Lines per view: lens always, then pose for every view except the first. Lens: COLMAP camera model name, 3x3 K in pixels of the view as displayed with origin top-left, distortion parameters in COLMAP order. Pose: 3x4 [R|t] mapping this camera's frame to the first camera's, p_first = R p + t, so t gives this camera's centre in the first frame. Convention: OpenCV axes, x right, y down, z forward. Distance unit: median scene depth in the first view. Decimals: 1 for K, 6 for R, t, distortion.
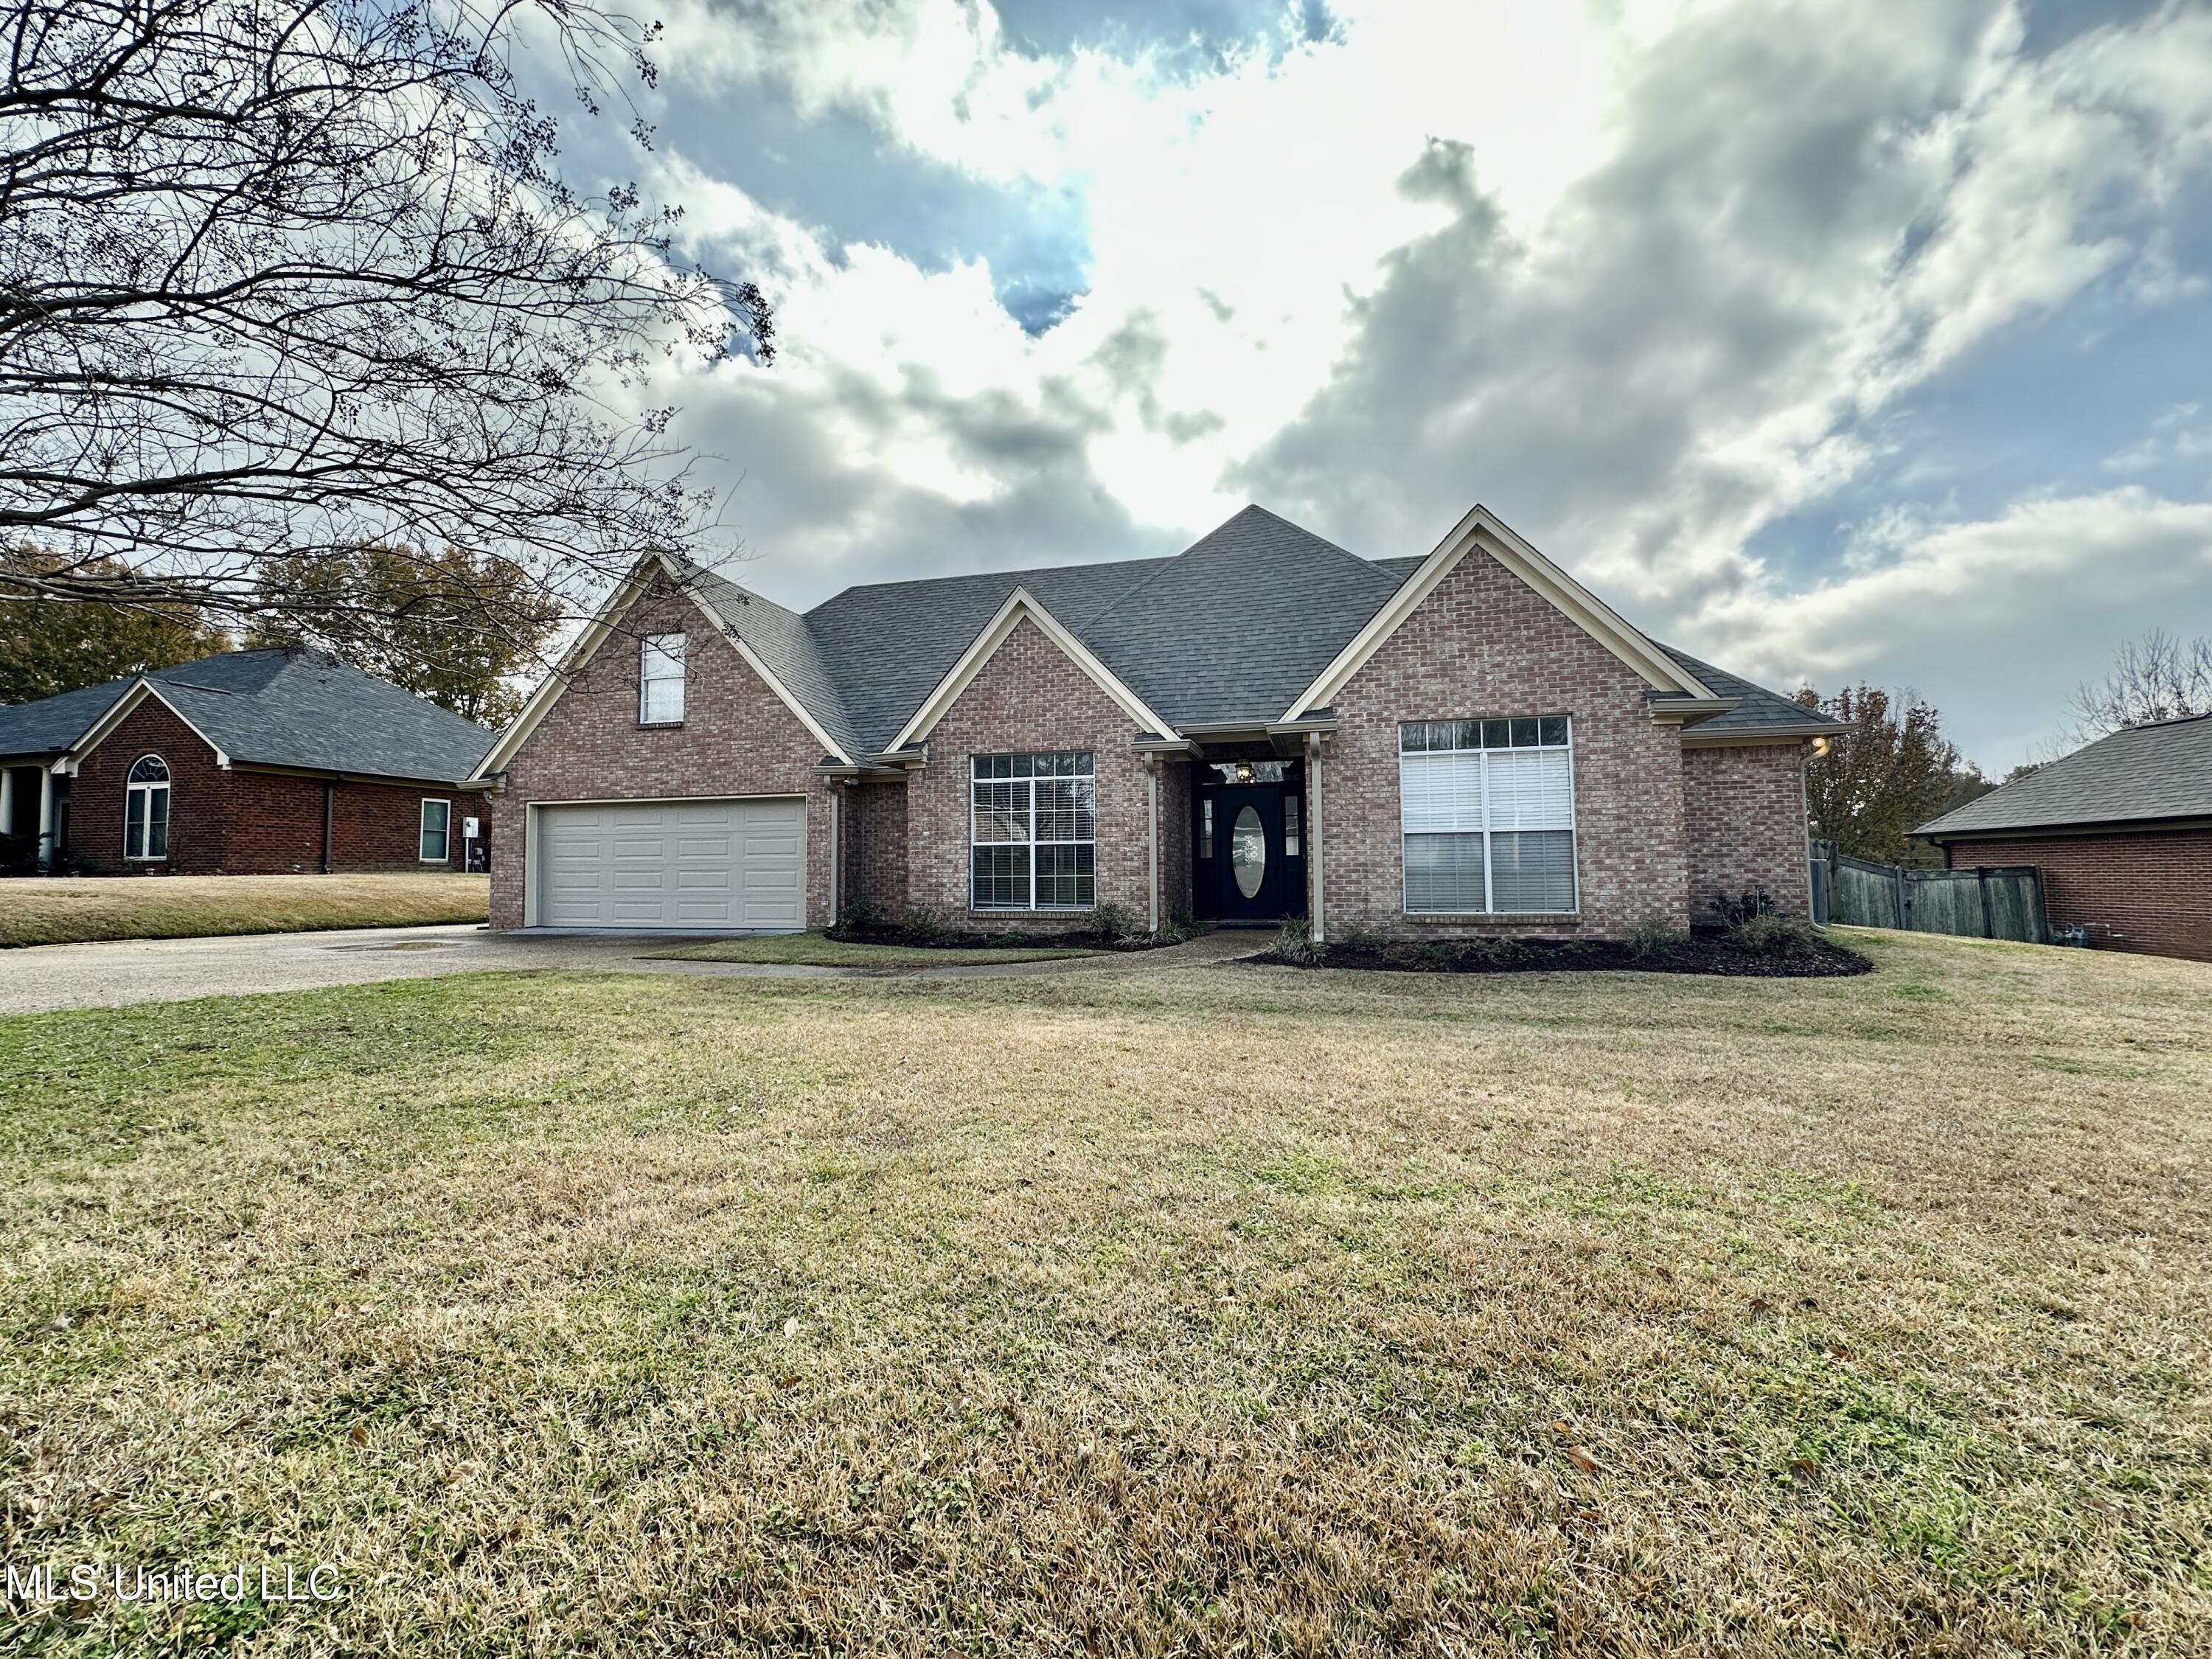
lens RADIAL K [[879.7, 0, 1107.7], [0, 879.7, 825.9], [0, 0, 1]] dist [-0.002875, 0.000458]
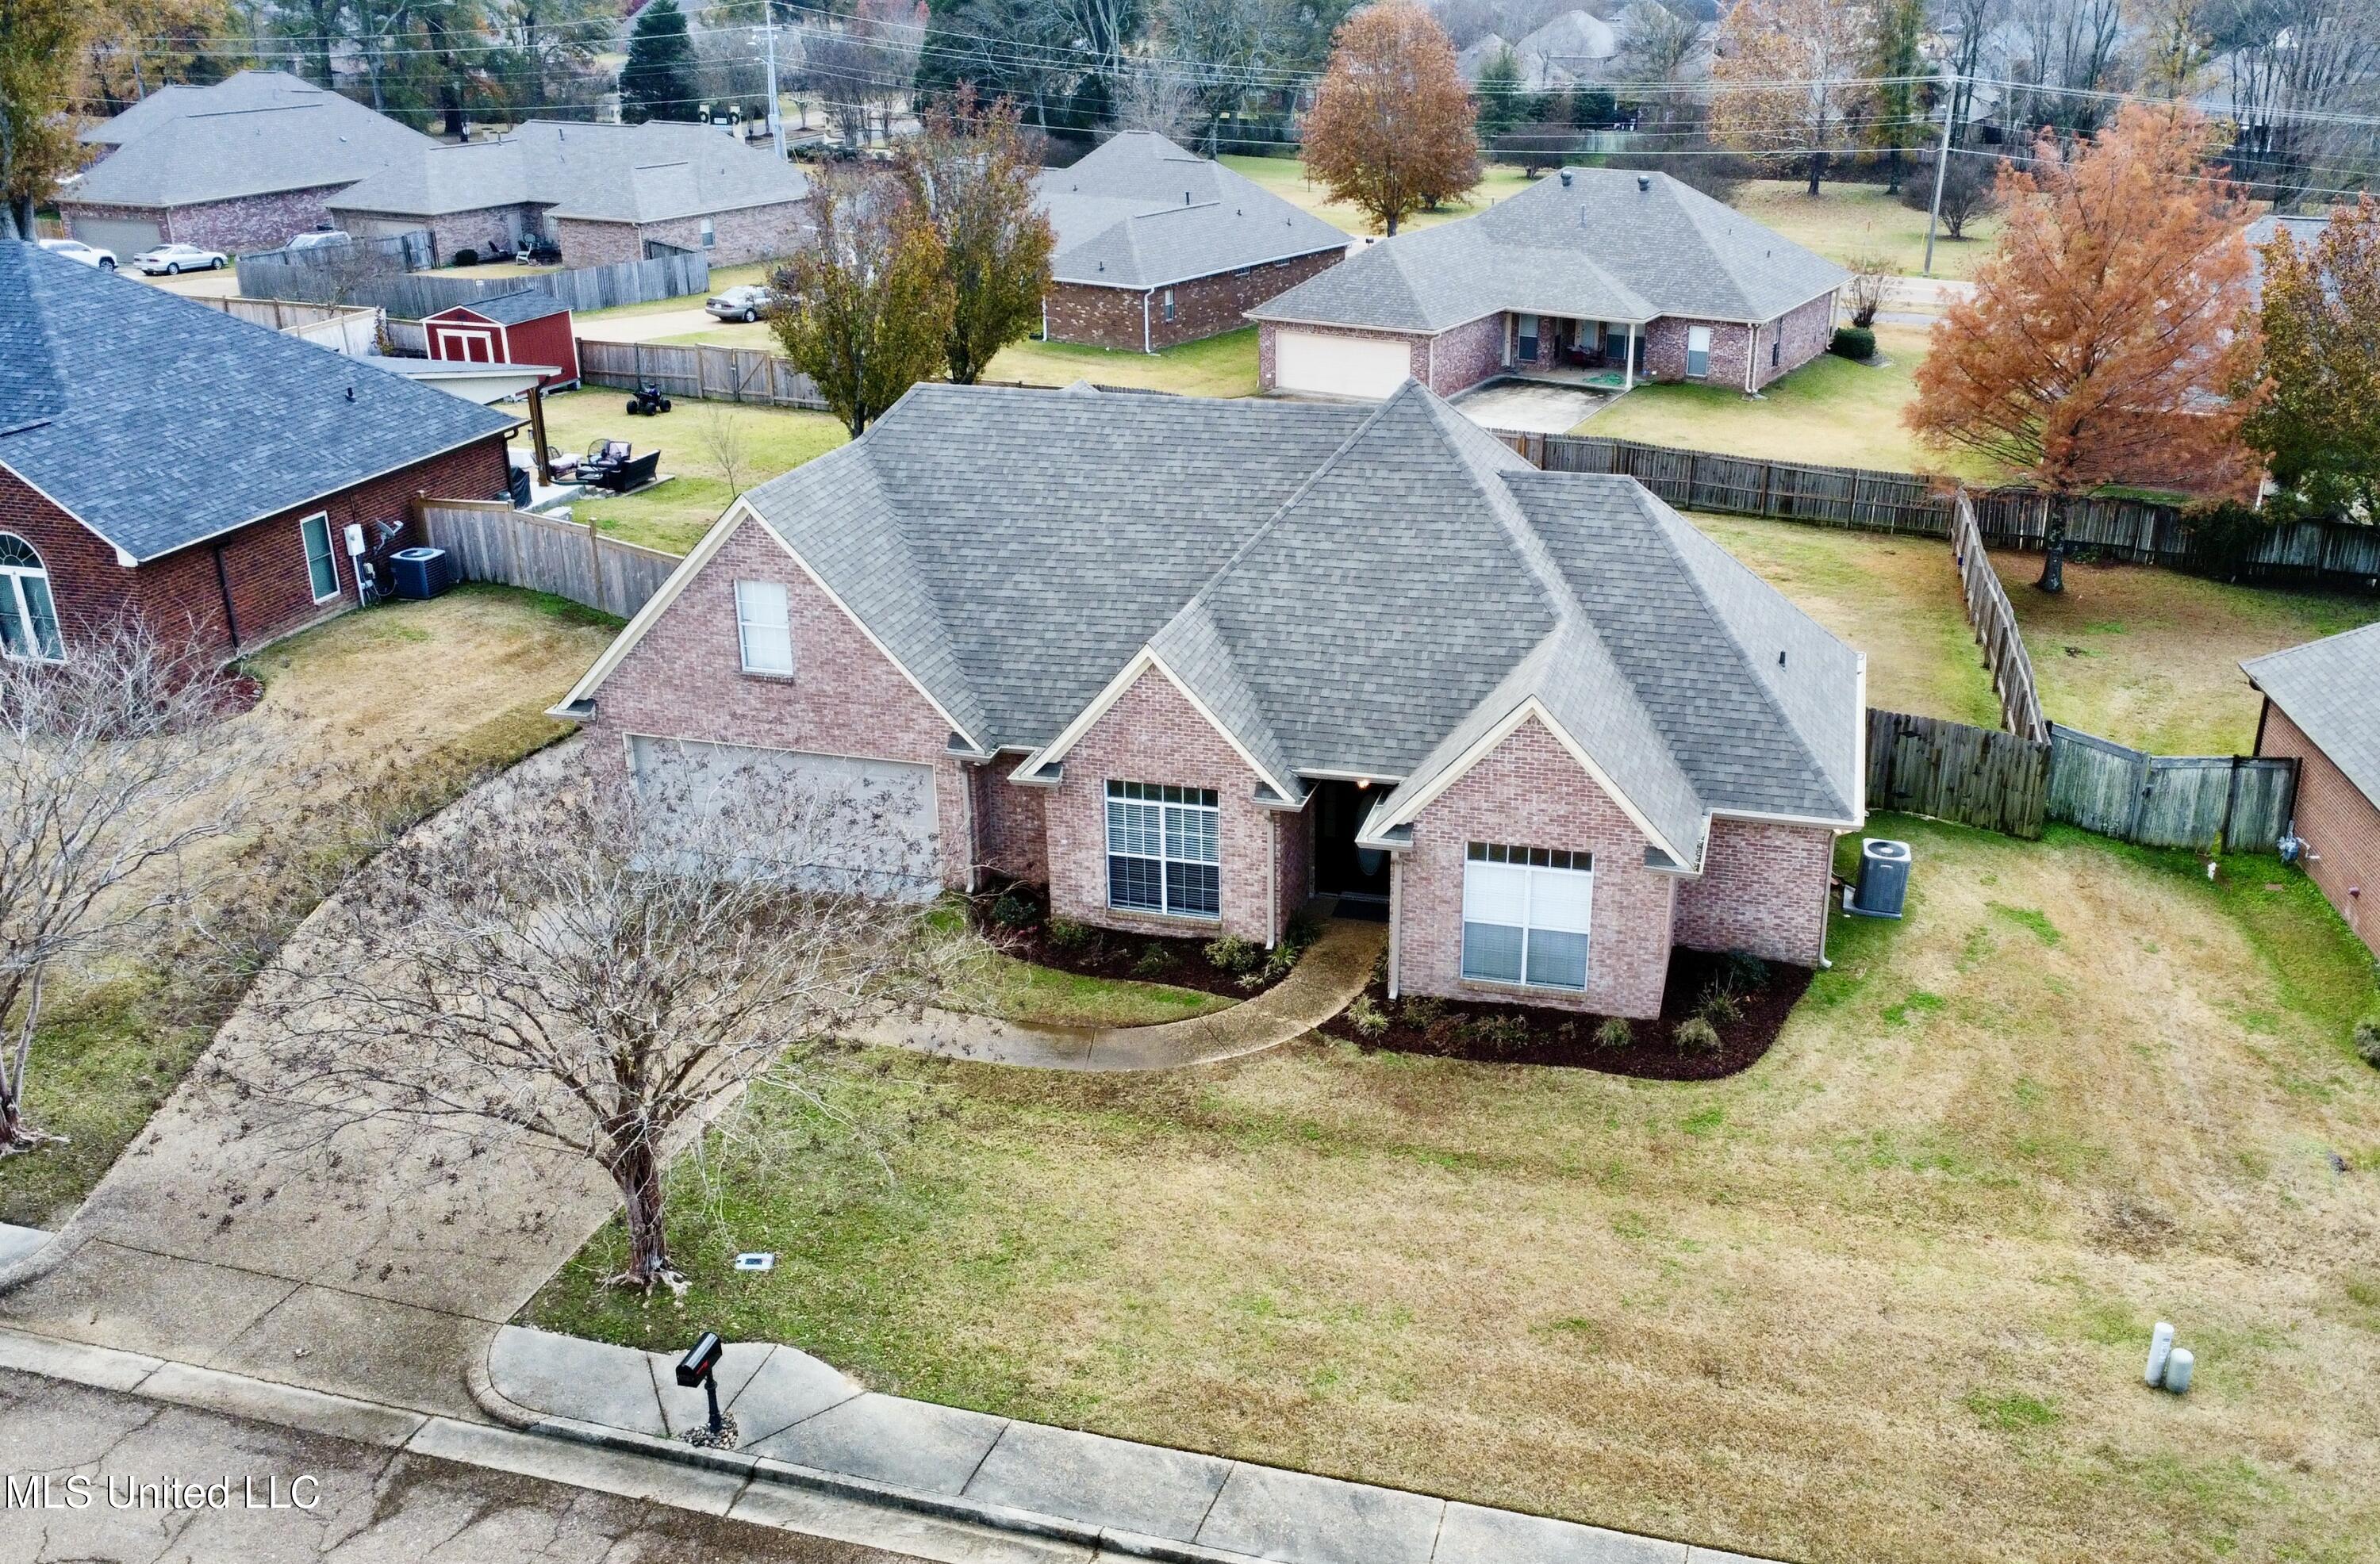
lens RADIAL K [[2087.0, 0, 1284.1], [0, 2087.0, 794.6], [0, 0, 1]] dist [0.007542, 0.006496]
pose [[0.999939, 0.011044, 0.000411, 0.069067], [-0.010154, 0.903410, 0.428657, -1.273383], [0.004363, -0.428635, 0.903467, -1.436377]]
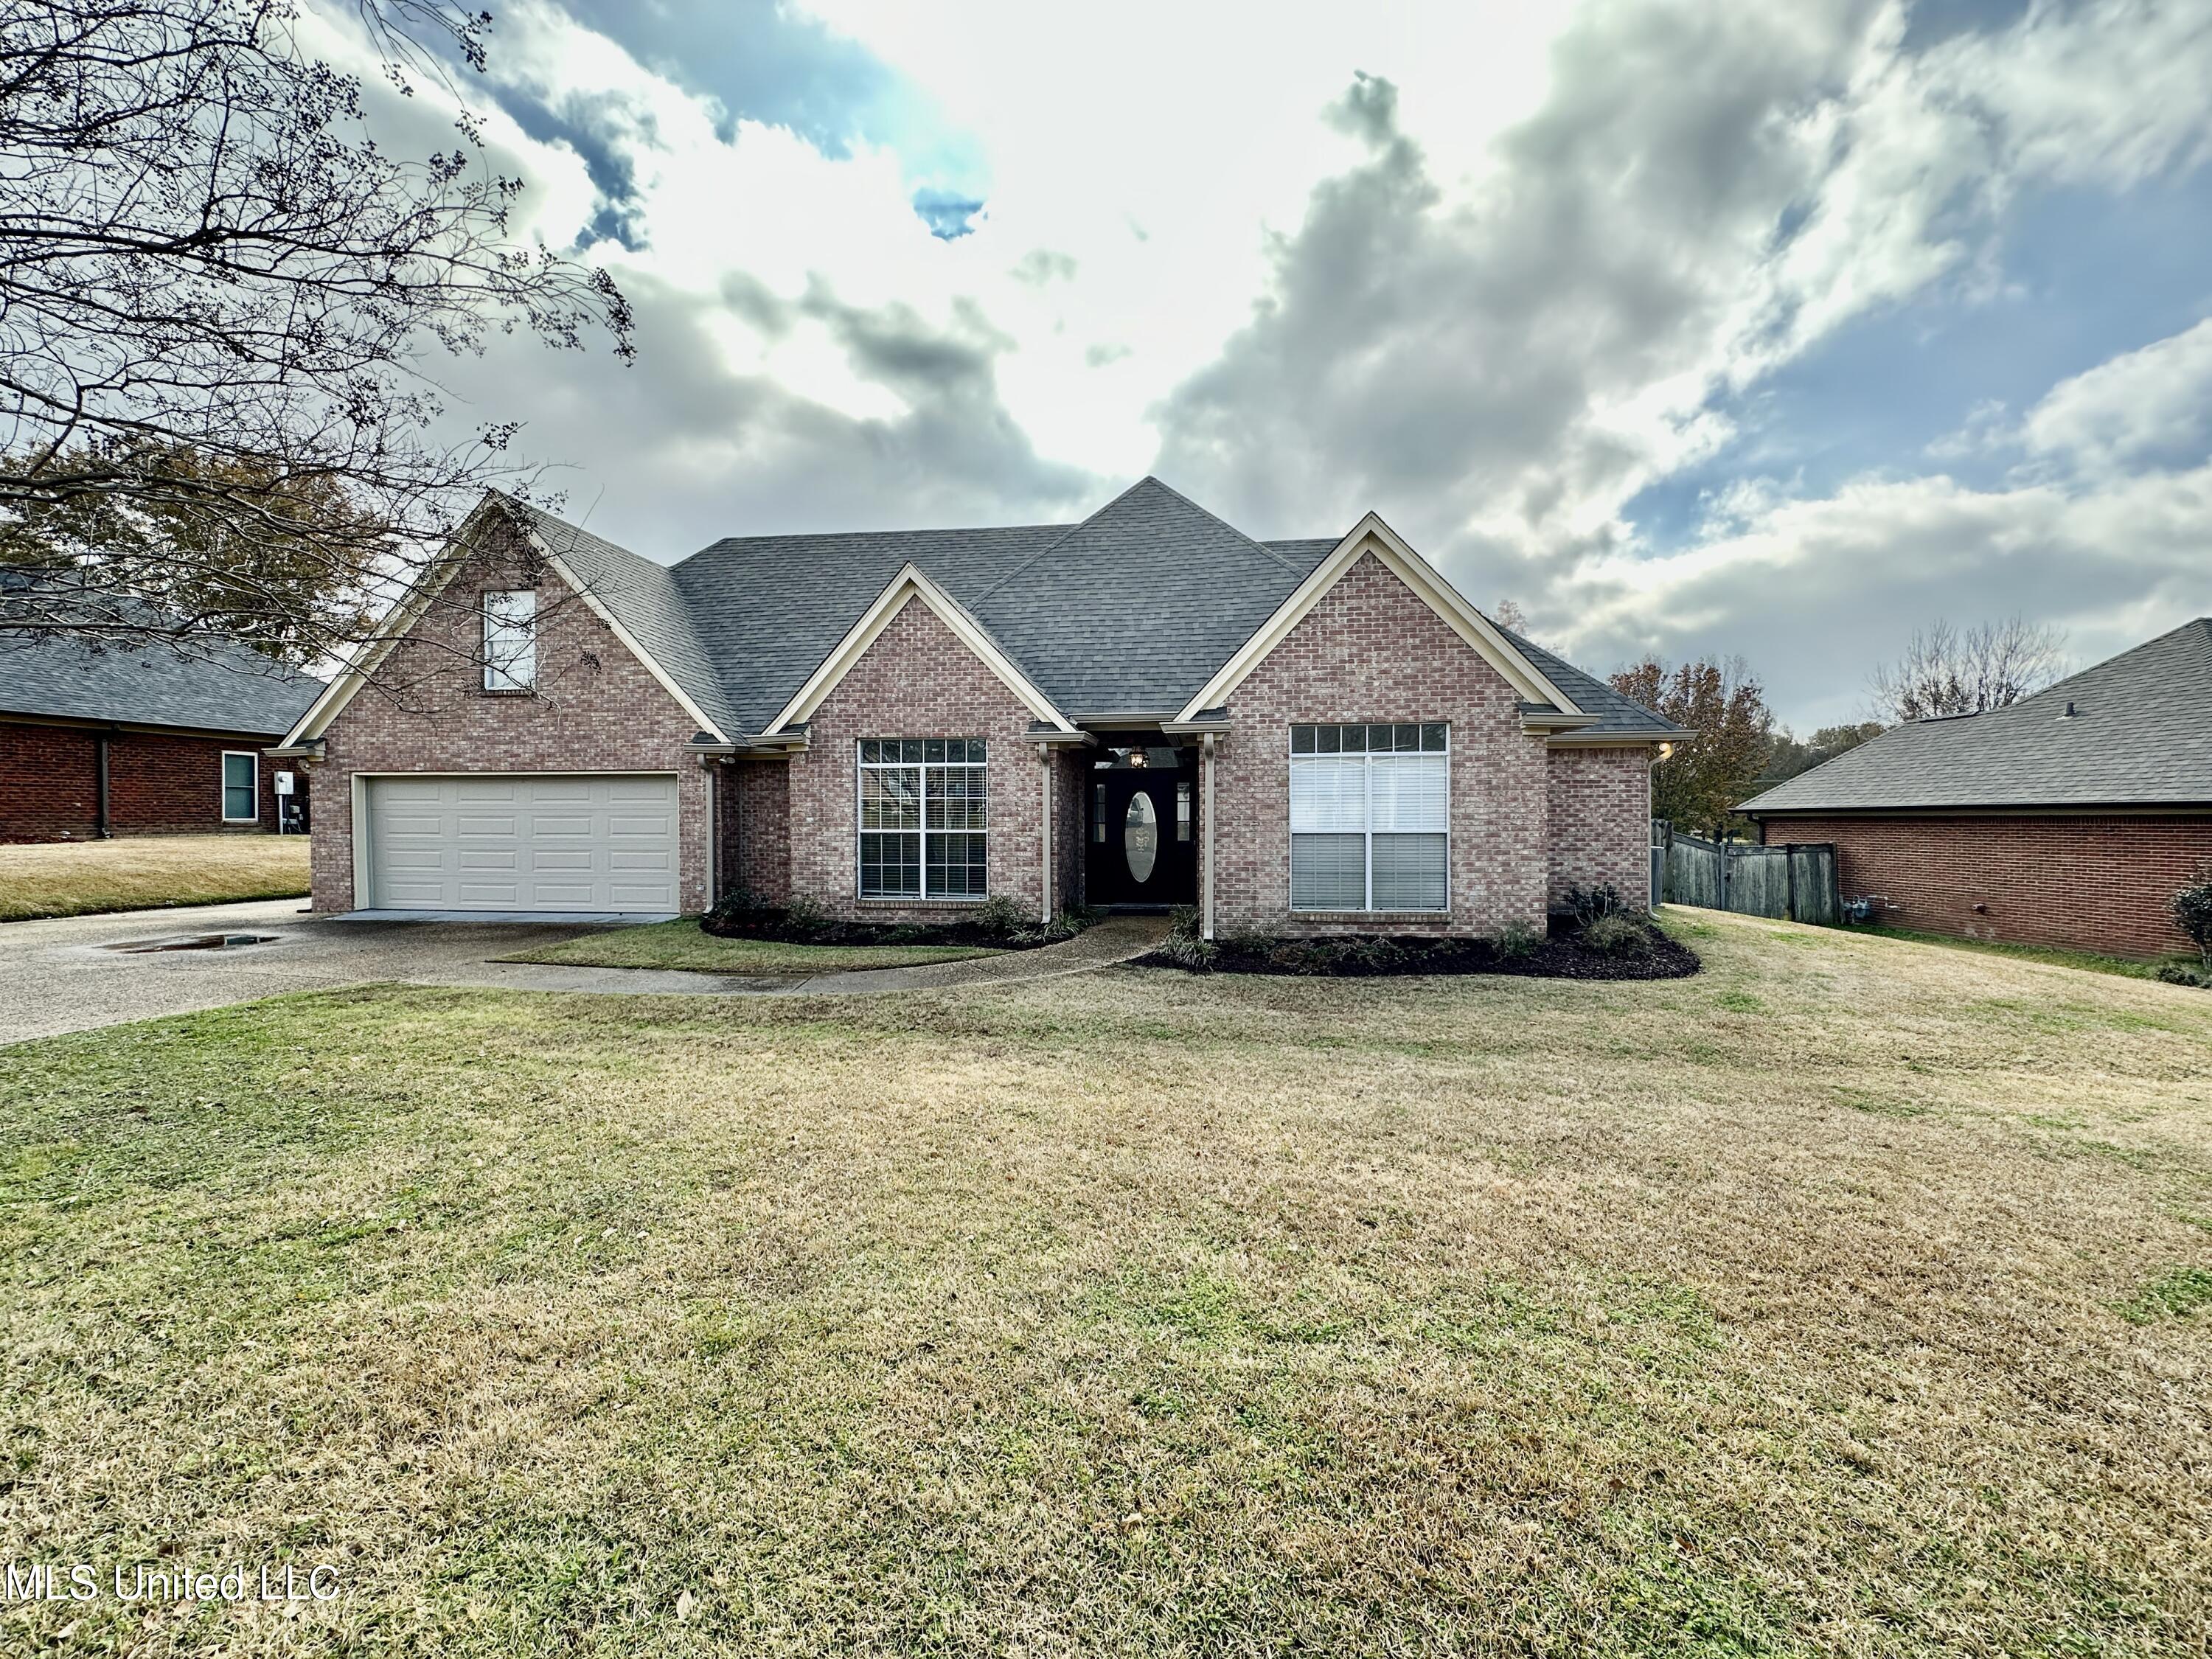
lens RADIAL K [[879.7, 0, 1107.7], [0, 879.7, 825.9], [0, 0, 1]] dist [-0.002875, 0.000458]
pose [[0.992098, 0.005770, 0.125335, -0.004667], [-0.013975, 0.997808, 0.064685, -0.056707], [-0.124687, -0.065925, 0.990004, 0.008995]]
